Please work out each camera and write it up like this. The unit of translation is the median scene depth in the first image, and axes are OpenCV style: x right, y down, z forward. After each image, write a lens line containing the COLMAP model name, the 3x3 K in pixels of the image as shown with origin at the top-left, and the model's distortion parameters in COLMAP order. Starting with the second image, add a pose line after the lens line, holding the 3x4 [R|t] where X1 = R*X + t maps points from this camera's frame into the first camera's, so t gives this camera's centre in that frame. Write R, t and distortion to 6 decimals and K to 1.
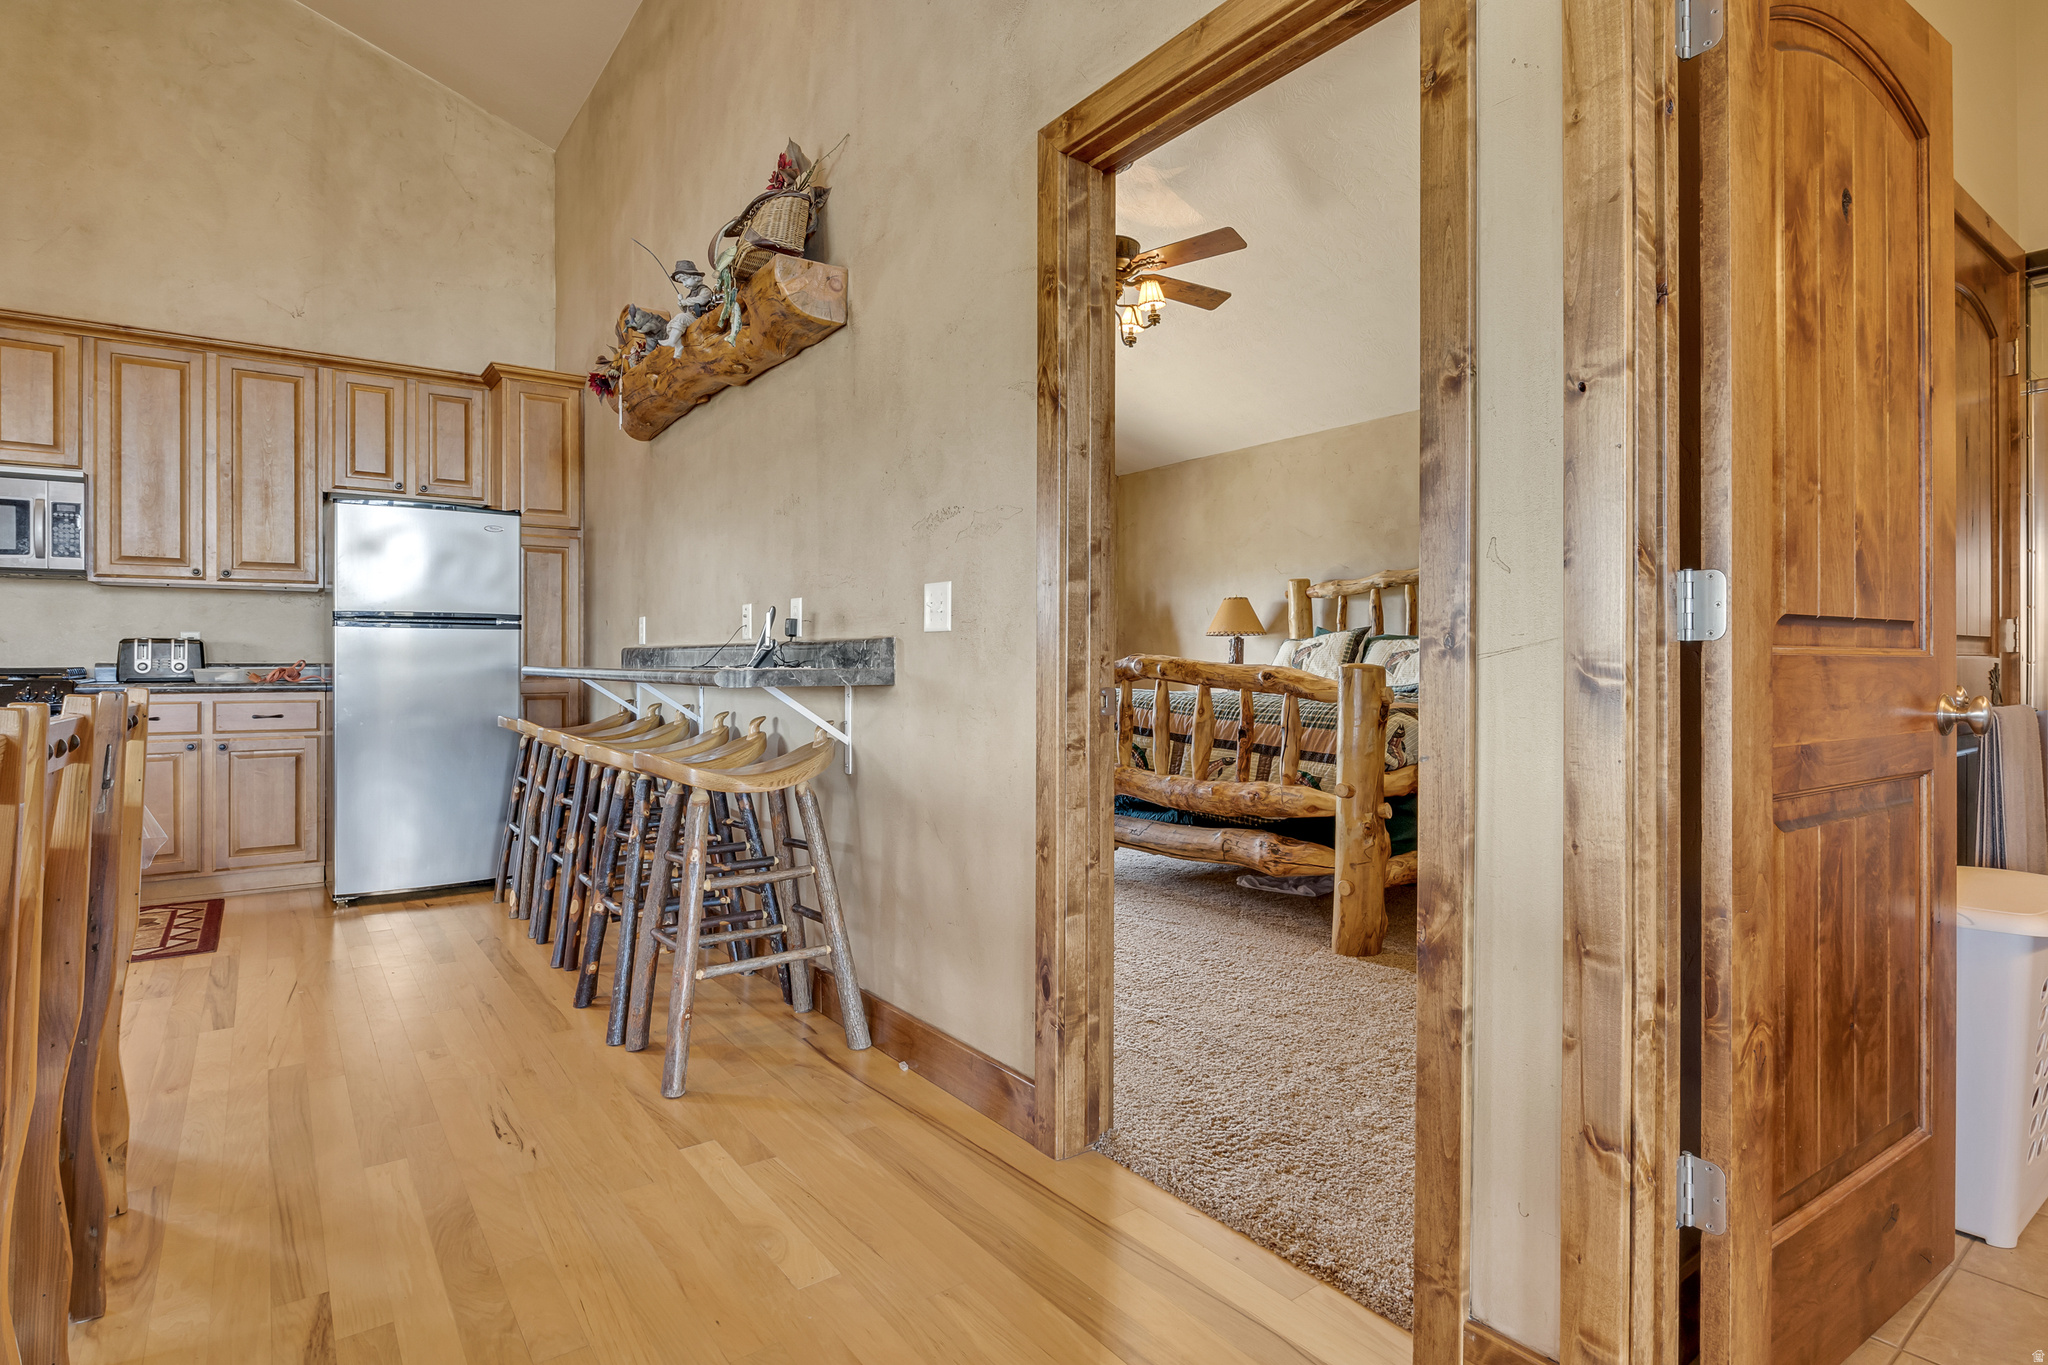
lens RADIAL K [[1035.3, 0, 1036.9], [0, 1035.3, 660.3], [0, 0, 1]] dist [-0.006695, -0.001473]
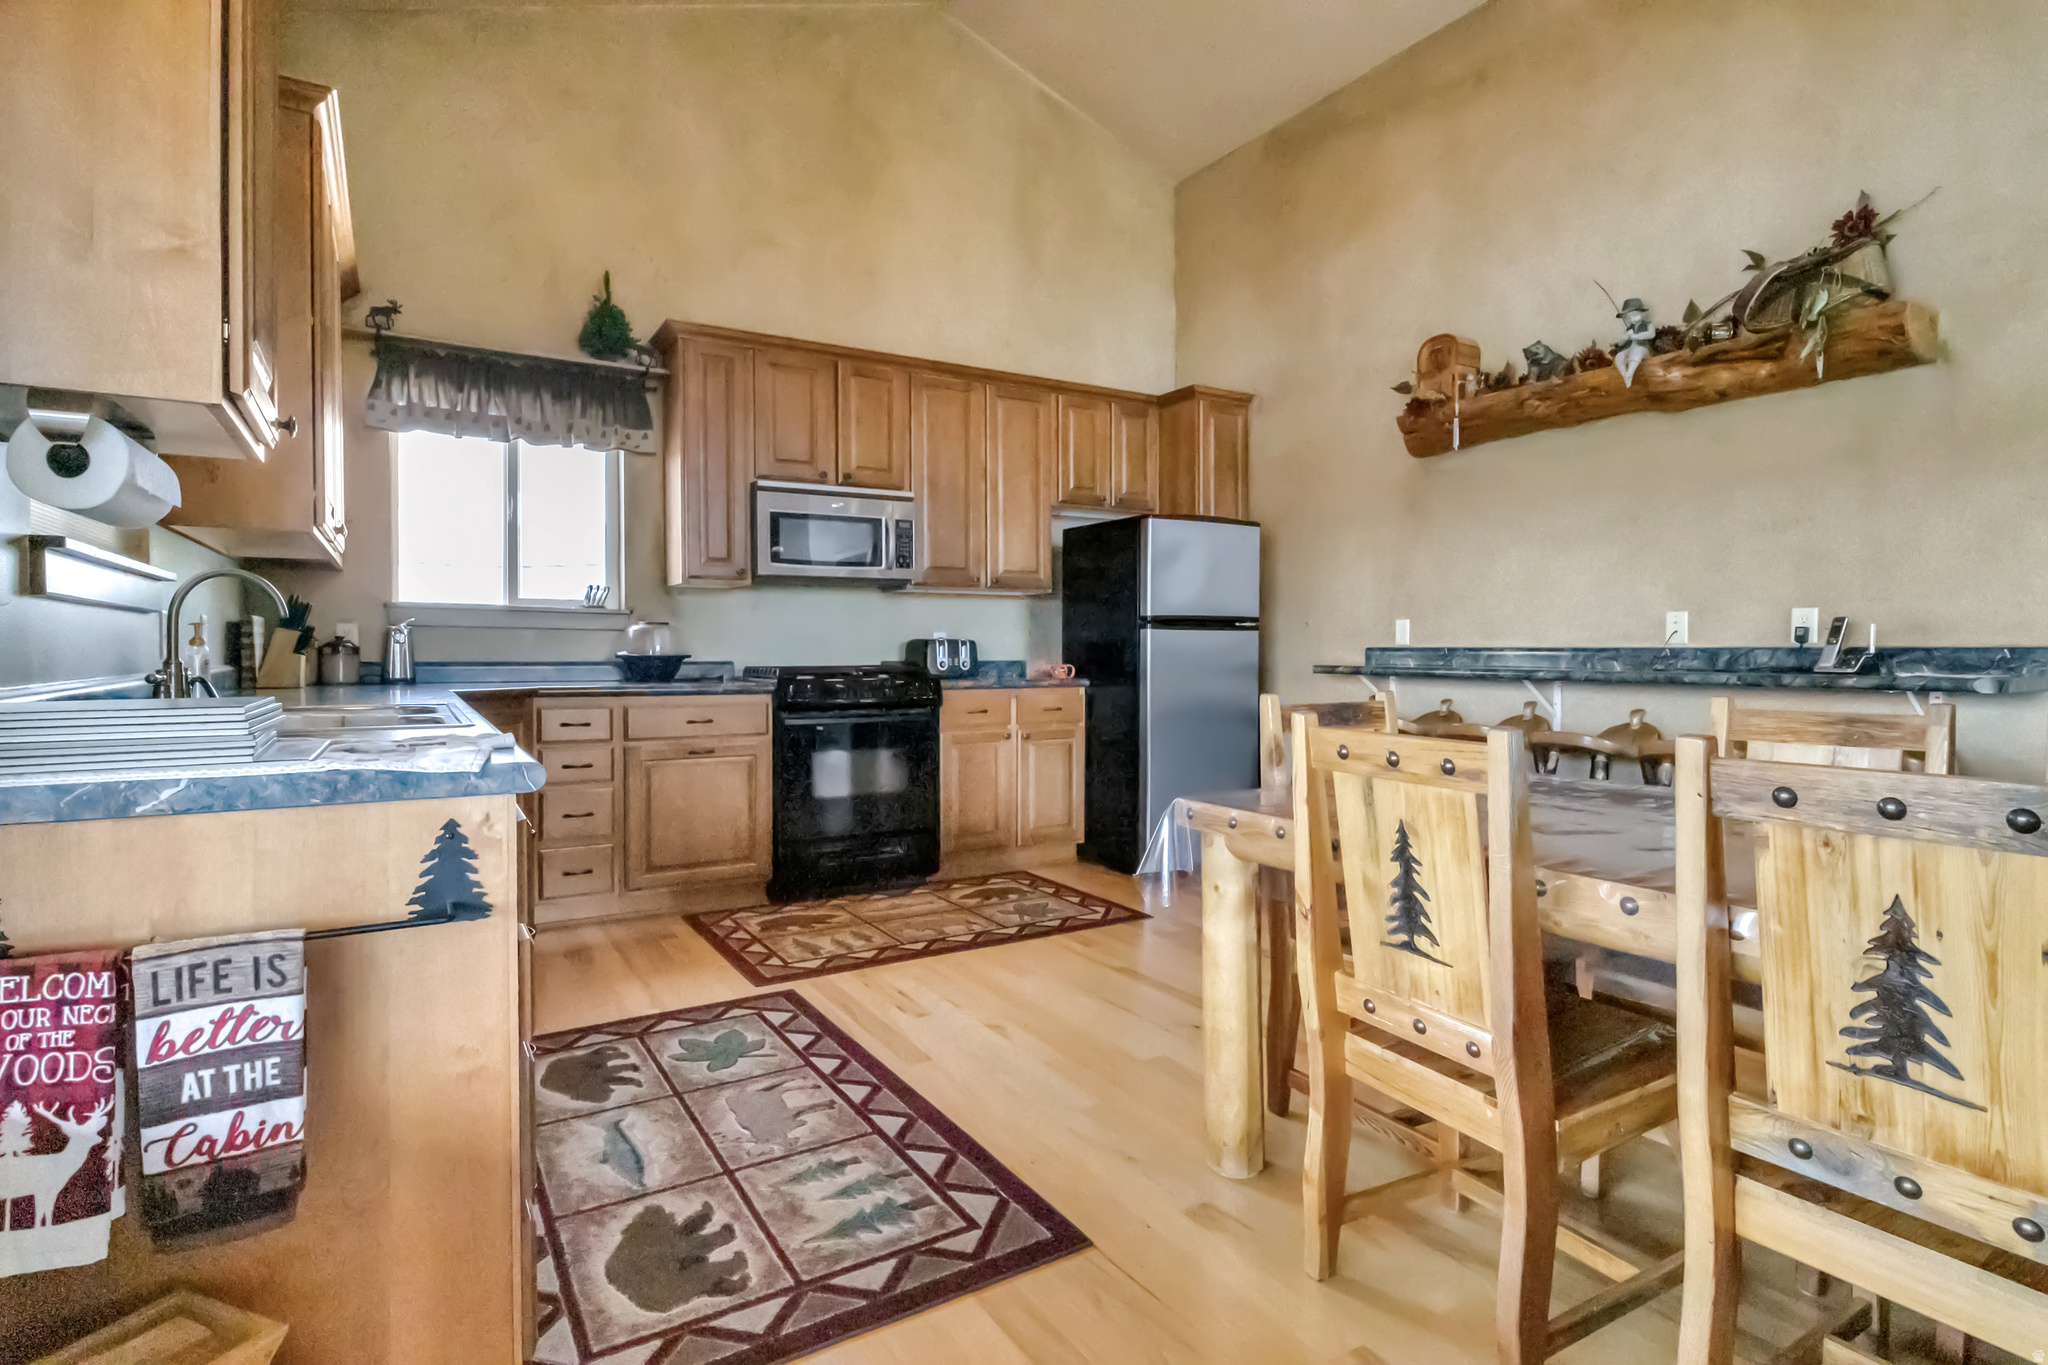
lens RADIAL K [[1035.3, 0, 1036.9], [0, 1035.3, 660.3], [0, 0, 1]] dist [-0.006695, -0.001473]
pose [[0.996486, -0.000304, -0.083755, -0.725318], [0.001343, 0.999923, 0.012347, -0.013556], [0.083745, -0.012416, 0.996410, -0.127191]]
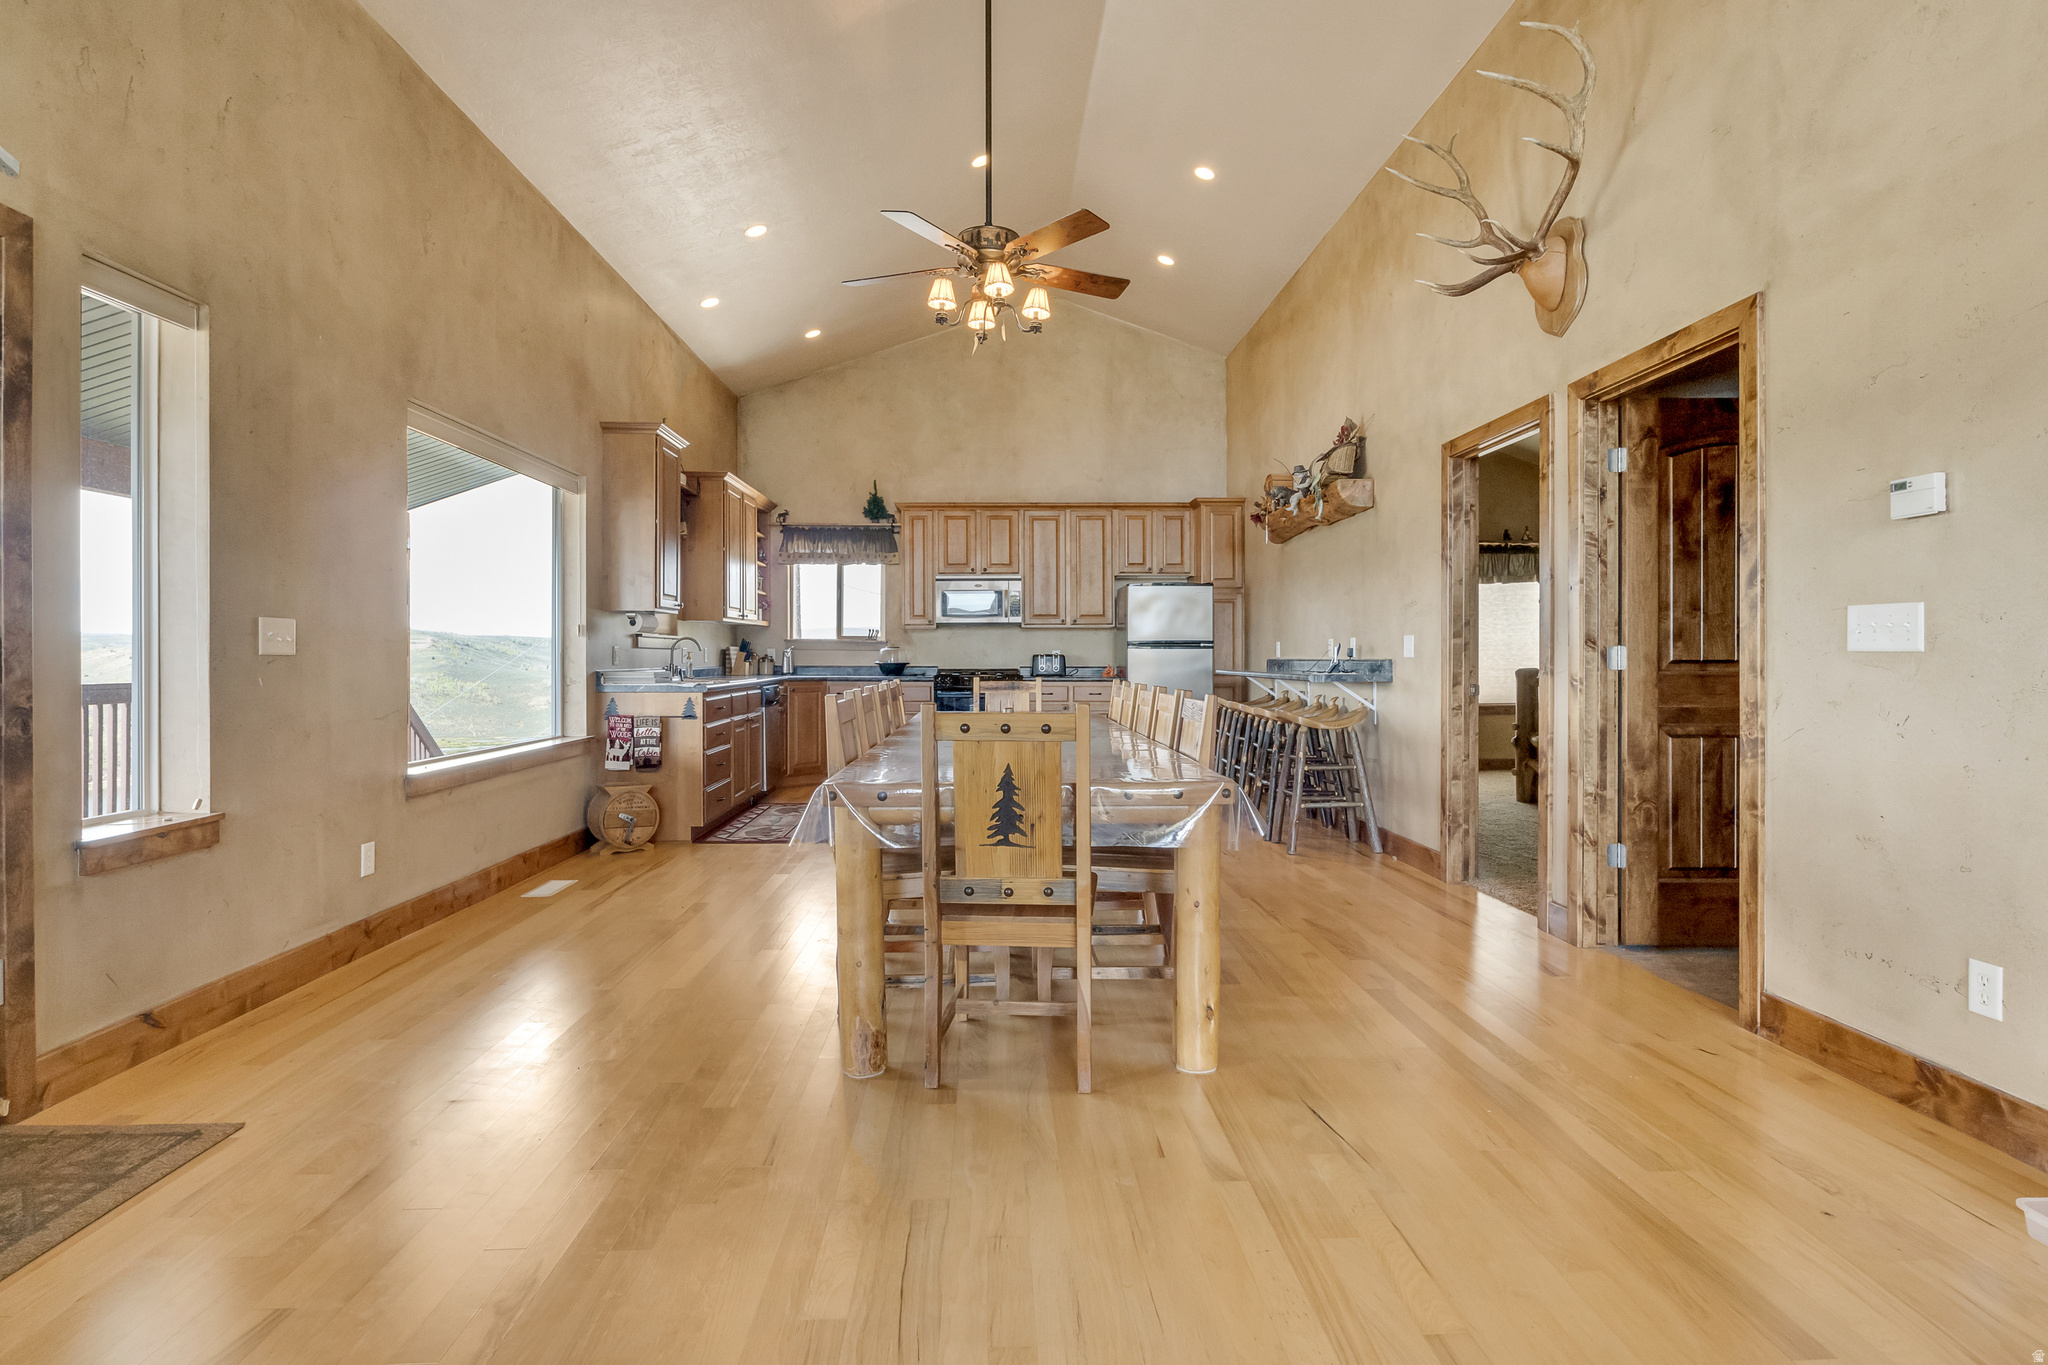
lens RADIAL K [[1035.3, 0, 1036.9], [0, 1035.3, 660.3], [0, 0, 1]] dist [-0.006695, -0.001473]
pose [[0.830684, 0.000891, -0.556744, 0.287359], [0.001466, 0.999992, 0.003787, -0.019180], [0.556742, -0.003962, 0.830676, -0.768888]]
